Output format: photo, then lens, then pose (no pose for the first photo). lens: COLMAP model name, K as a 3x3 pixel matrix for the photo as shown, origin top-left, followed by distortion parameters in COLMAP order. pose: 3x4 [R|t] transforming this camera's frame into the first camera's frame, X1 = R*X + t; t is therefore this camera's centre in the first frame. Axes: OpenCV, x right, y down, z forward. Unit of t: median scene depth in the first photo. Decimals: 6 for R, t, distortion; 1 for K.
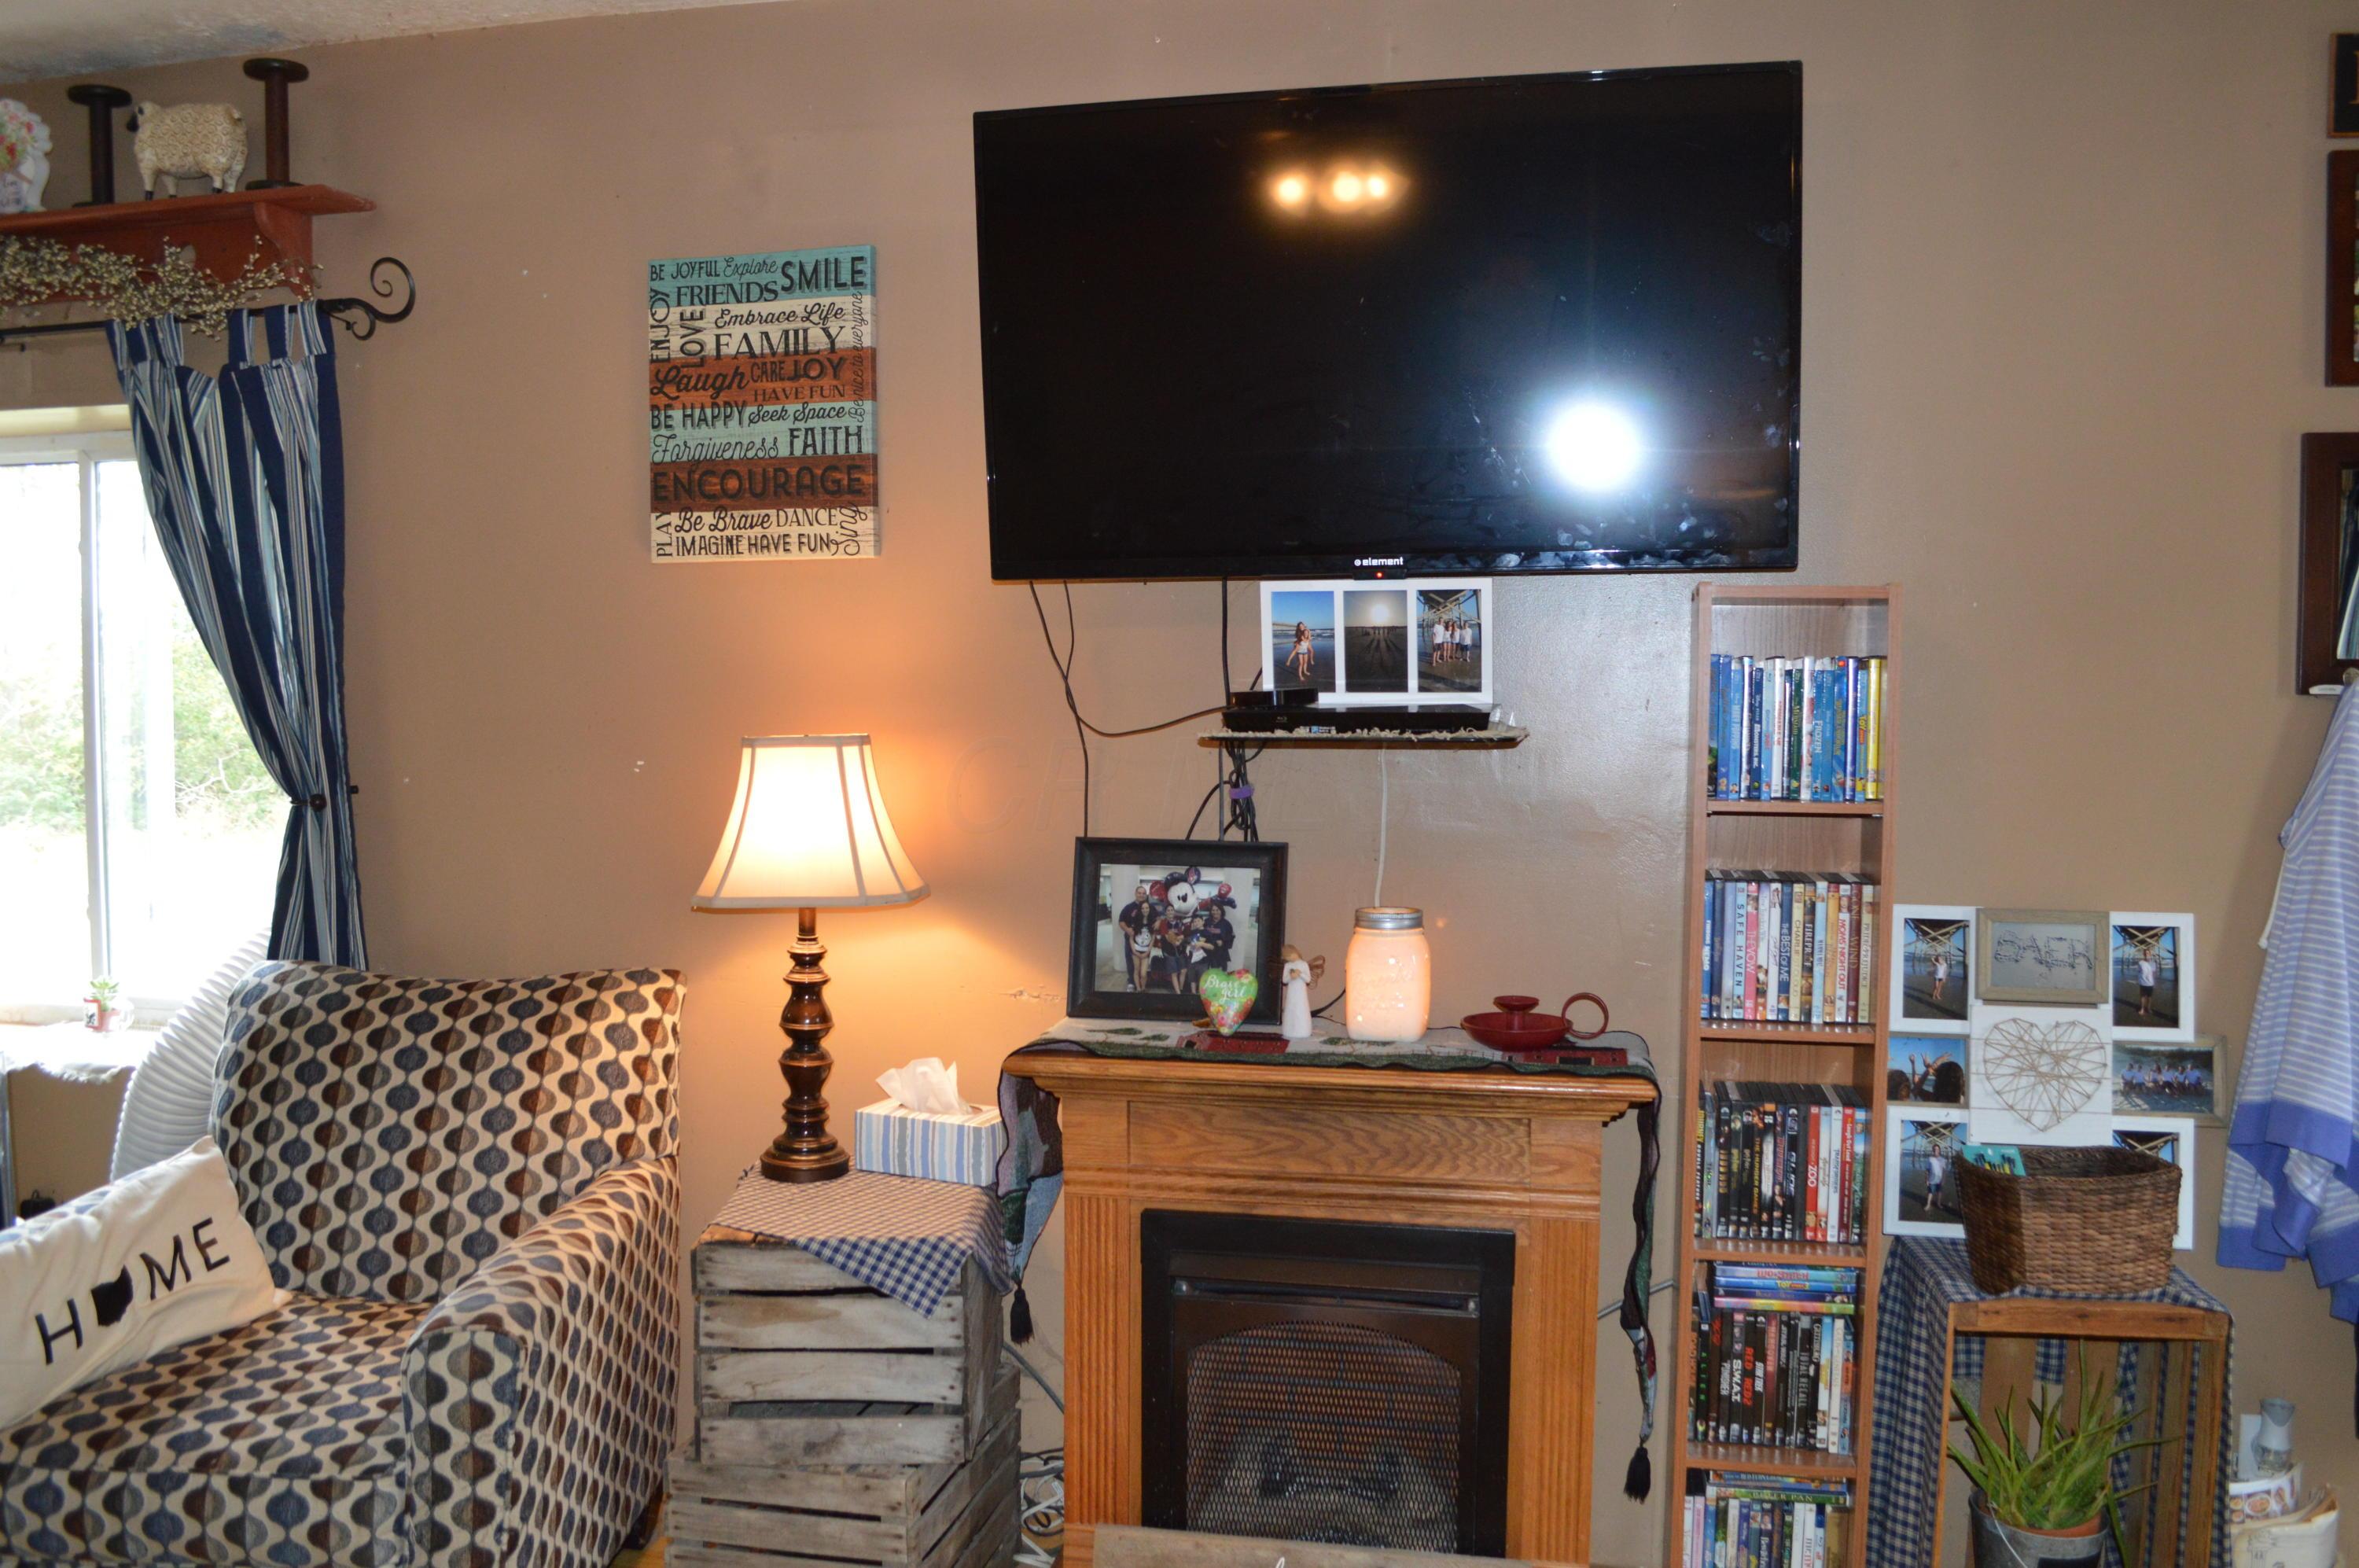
lens RADIAL K [[1882.6, 0, 1200.5], [0, 1882.6, 803.0], [0, 0, 1]] dist [-0.082801, 0.011771]
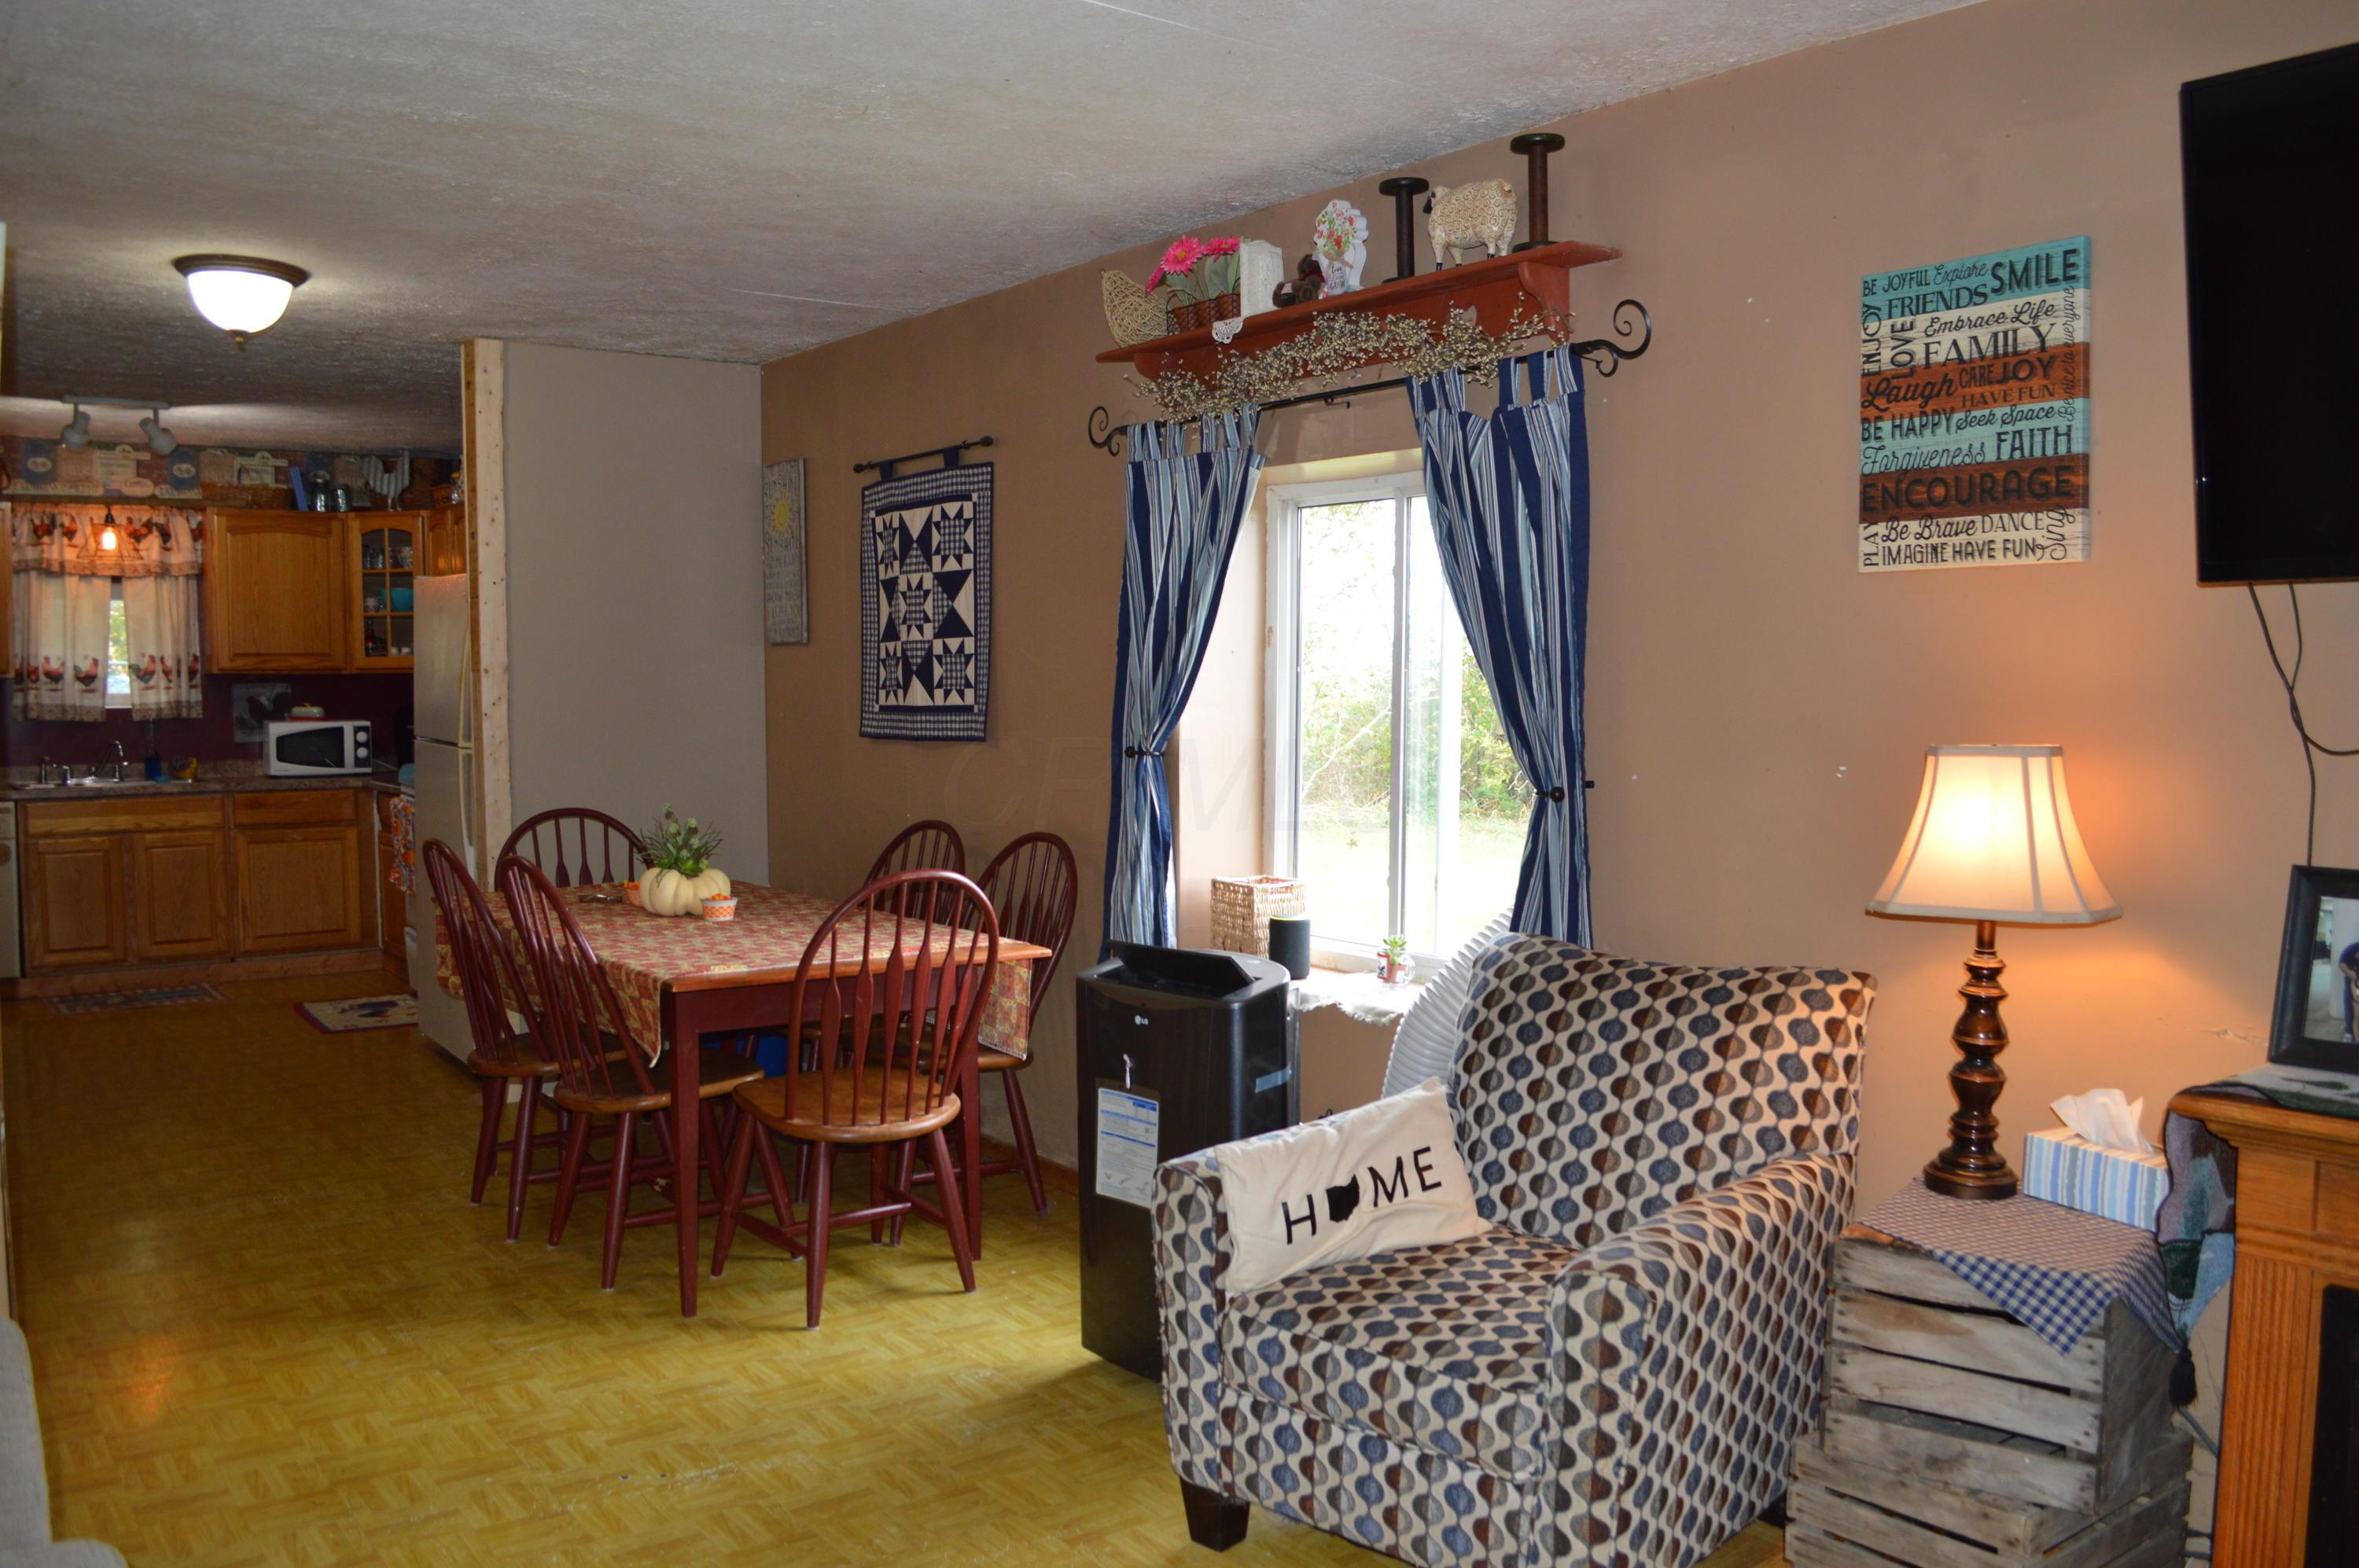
lens RADIAL K [[1882.6, 0, 1206.4], [0, 1882.6, 802.7], [0, 0, 1]] dist [-0.082801, 0.011771]
pose [[0.768809, 0.041310, -0.638142, 0.089562], [-0.043671, 0.998973, 0.012055, 0.000331], [0.637985, 0.018600, 0.769824, -0.009364]]
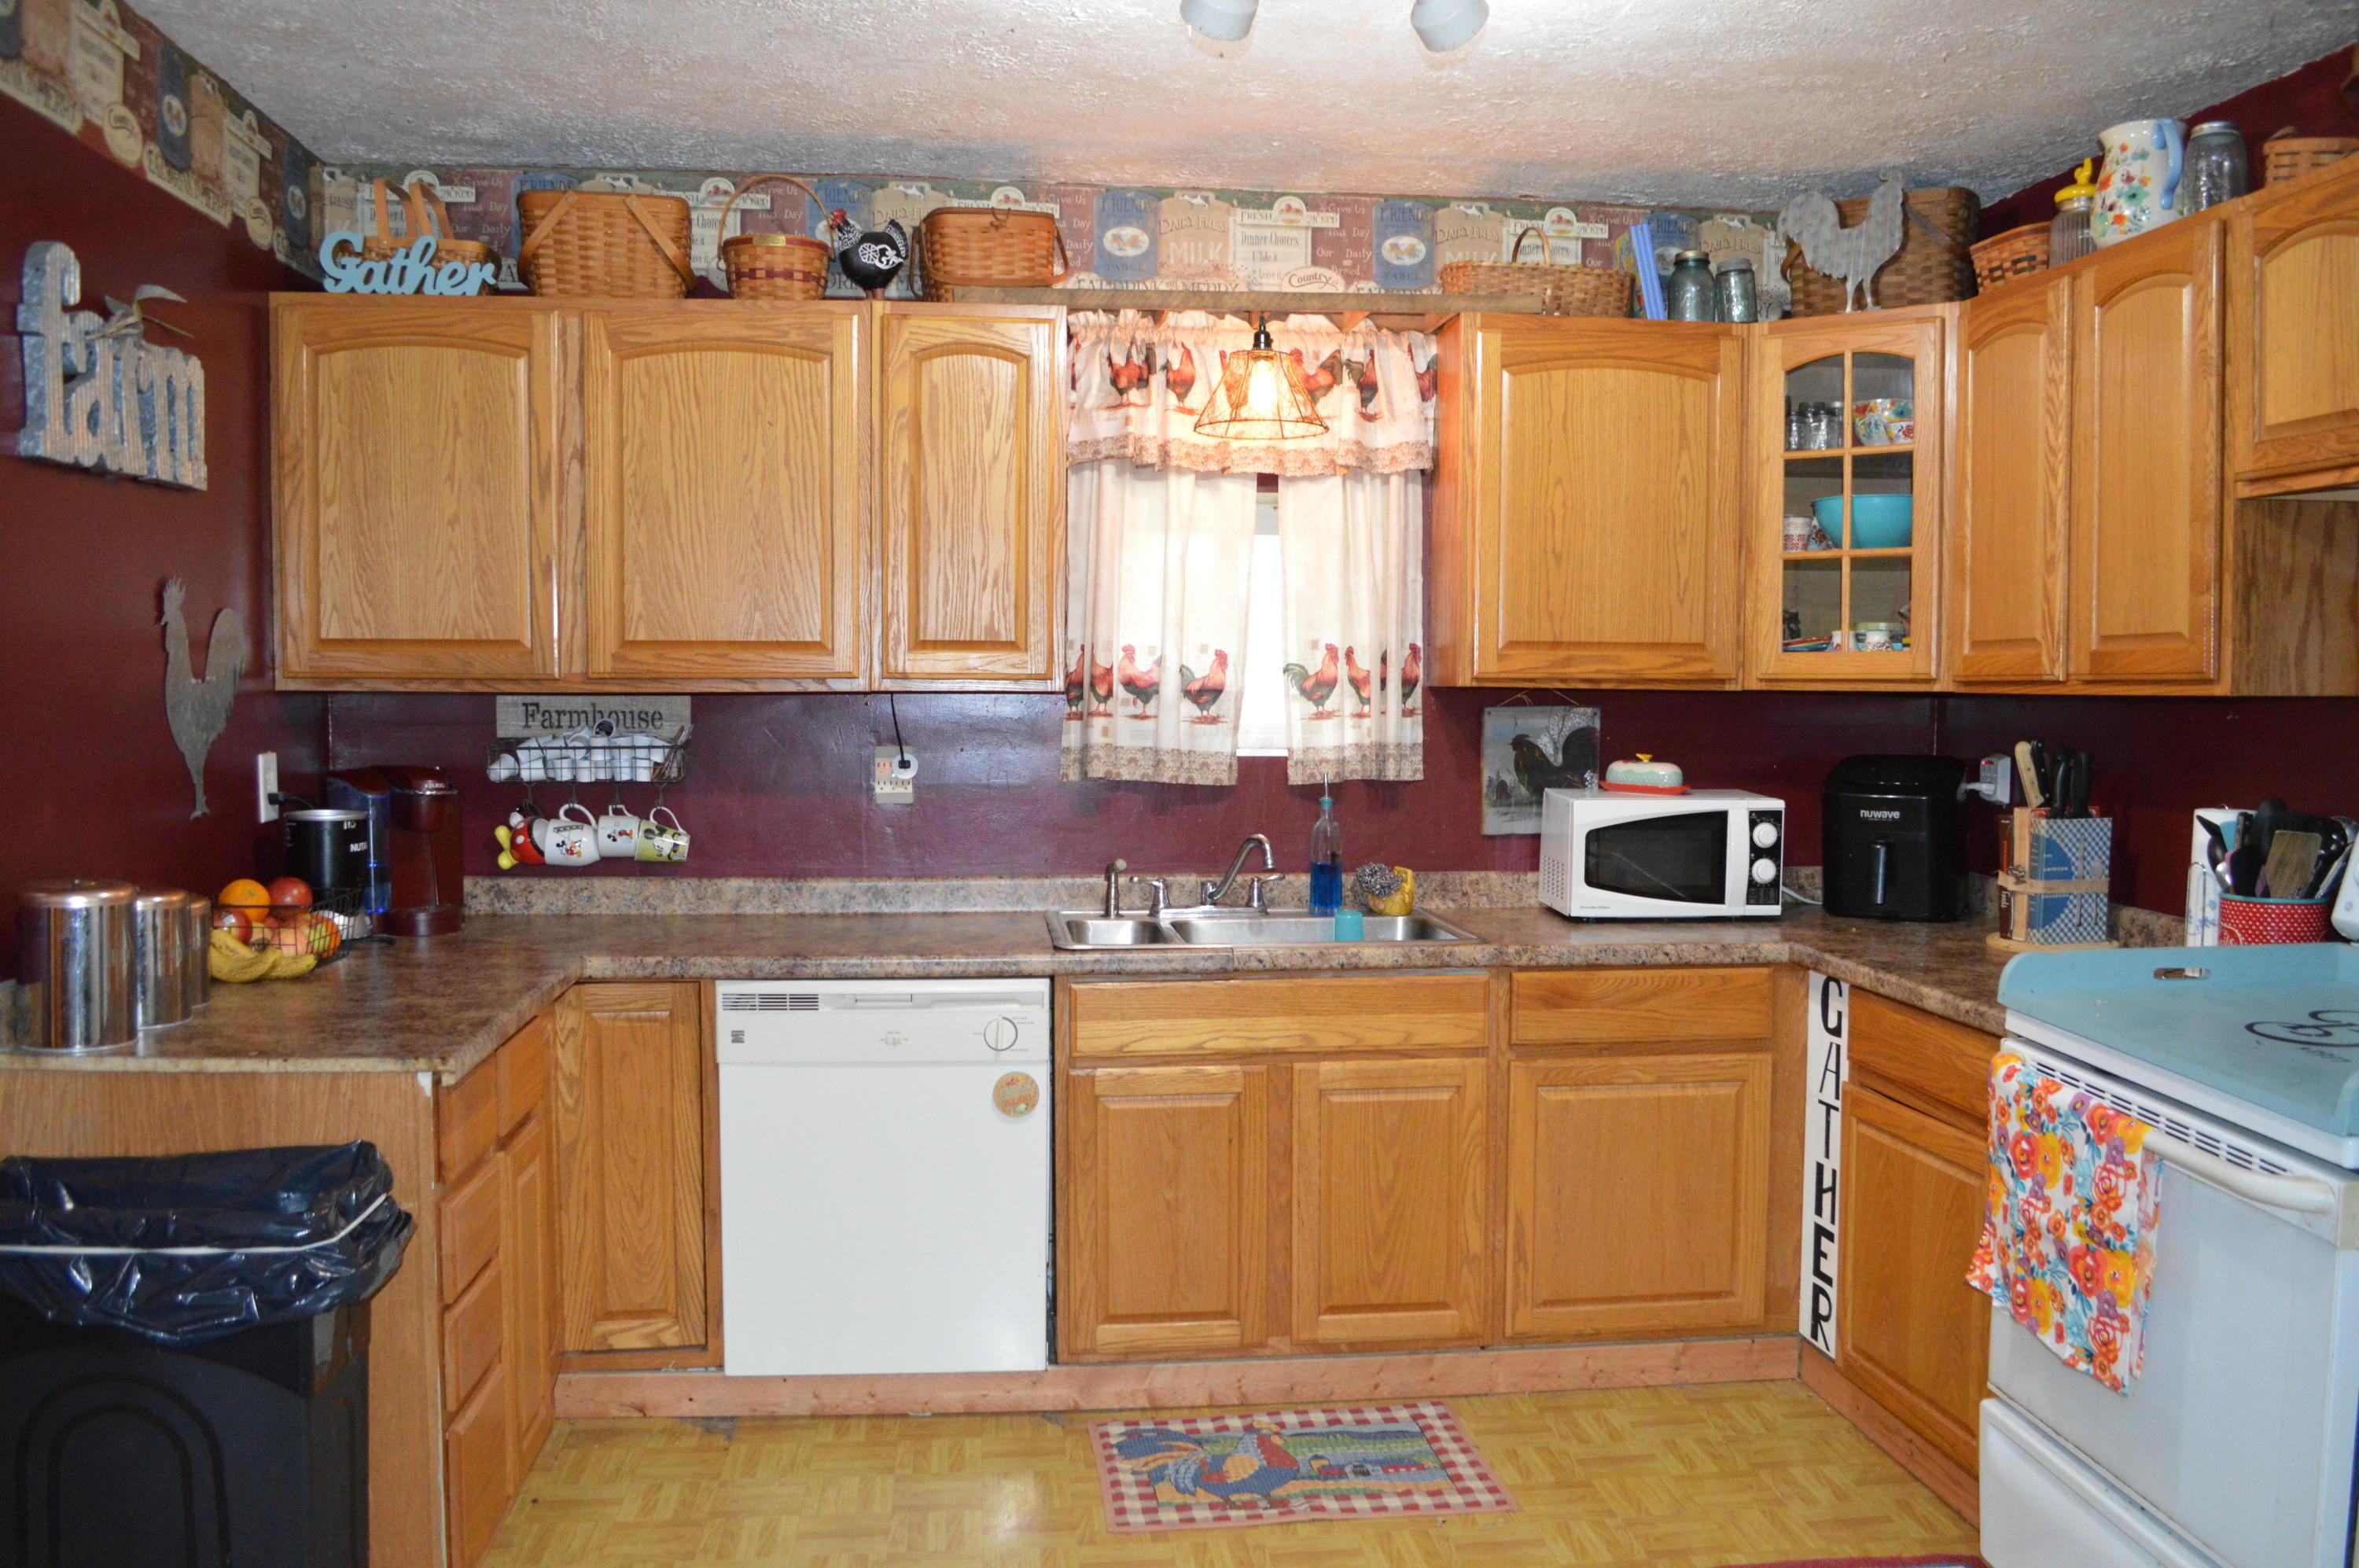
lens RADIAL K [[1882.6, 0, 1211.8], [0, 1882.6, 805.4], [0, 0, 1]] dist [-0.082801, 0.011771]
pose [[0.347132, 0.063338, -0.935675, -1.798428], [-0.071269, 0.996613, 0.041022, -0.058028], [0.935104, 0.052445, 0.350471, 0.597897]]
